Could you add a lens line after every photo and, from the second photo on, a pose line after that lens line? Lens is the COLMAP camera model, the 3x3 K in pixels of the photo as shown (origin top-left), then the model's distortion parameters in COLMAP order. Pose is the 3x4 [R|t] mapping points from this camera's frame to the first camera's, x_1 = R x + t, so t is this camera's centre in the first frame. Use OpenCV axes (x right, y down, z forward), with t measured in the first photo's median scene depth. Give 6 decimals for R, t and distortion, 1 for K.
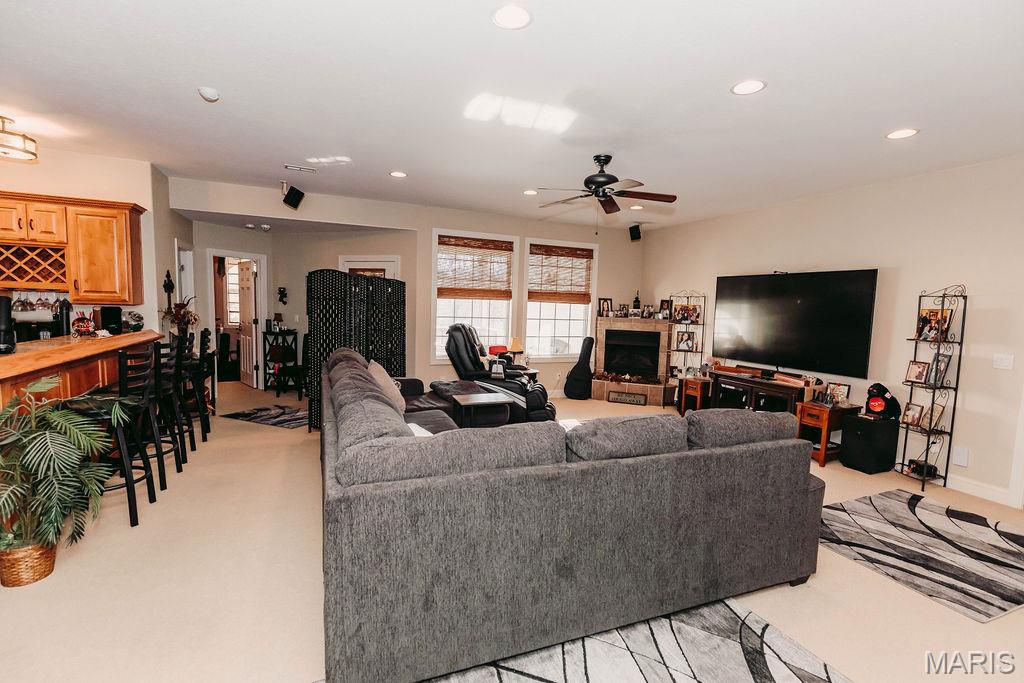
lens RADIAL K [[466.2, 0, 509.7], [0, 466.2, 345.5], [0, 0, 1]] dist [0.001874, 0.000227]
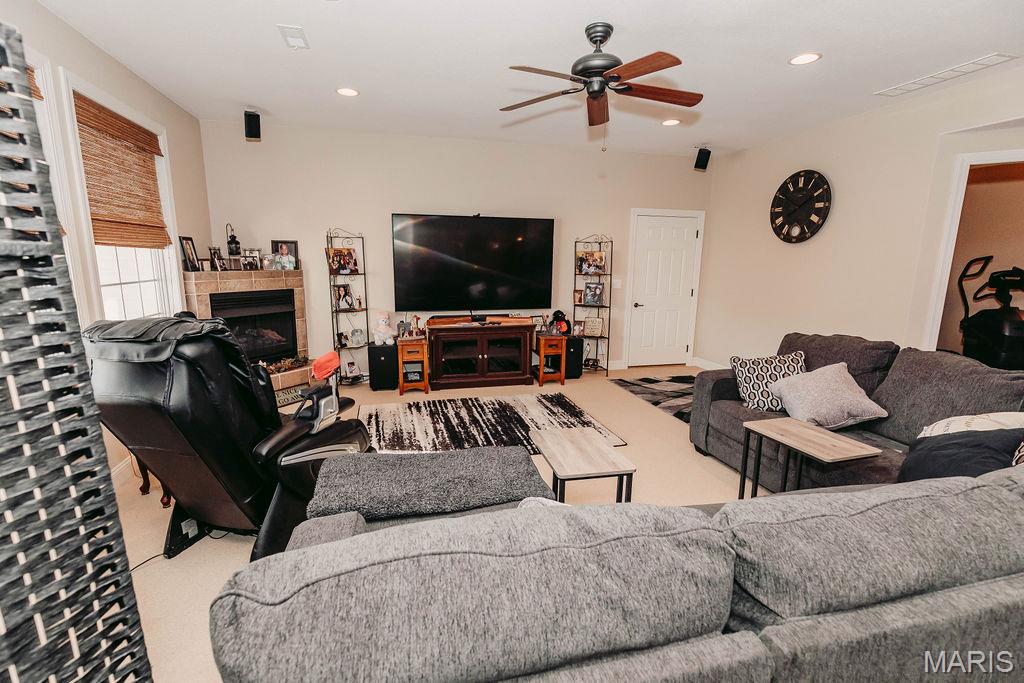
lens RADIAL K [[466.2, 0, 512.0], [0, 466.2, 342.7], [0, 0, 1]] dist [0.001874, 0.000227]
pose [[0.136694, -0.206418, 0.968869, -0.486409], [0.082198, 0.977040, 0.196562, -0.093940], [-0.987197, 0.052771, 0.150523, 0.919536]]
